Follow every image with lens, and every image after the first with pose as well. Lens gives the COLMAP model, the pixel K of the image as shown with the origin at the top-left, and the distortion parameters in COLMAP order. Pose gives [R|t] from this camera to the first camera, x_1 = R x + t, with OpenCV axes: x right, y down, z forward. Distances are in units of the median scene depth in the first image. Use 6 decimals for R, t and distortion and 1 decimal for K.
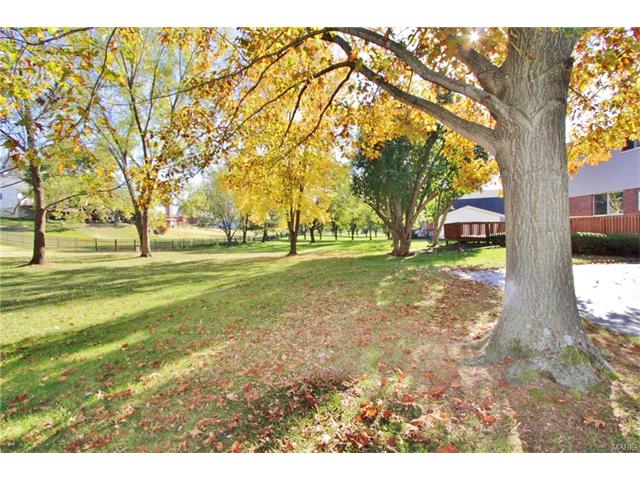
lens RADIAL K [[296.9, 0, 320.0], [0, 296.9, 240.0], [0, 0, 1]] dist [-0.018917, 0.002075]
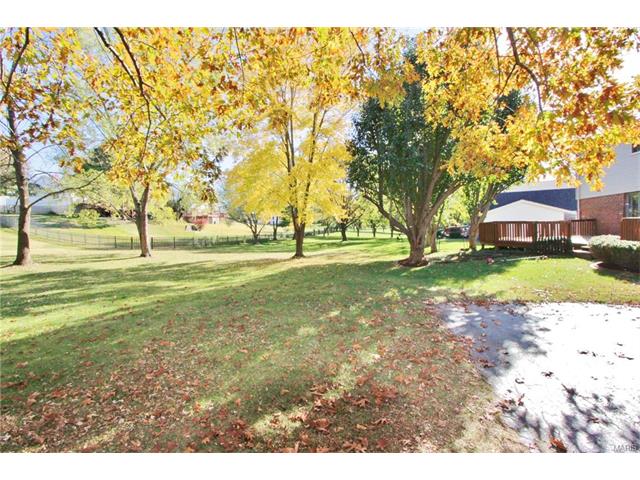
lens RADIAL K [[296.9, 0, 320.0], [0, 296.9, 240.0], [0, 0, 1]] dist [-0.018917, 0.002075]
pose [[0.986887, 0.012157, -0.160955, 0.120084], [-0.009538, 0.999809, 0.017035, -0.017849], [0.161132, -0.015276, 0.986815, 0.140713]]
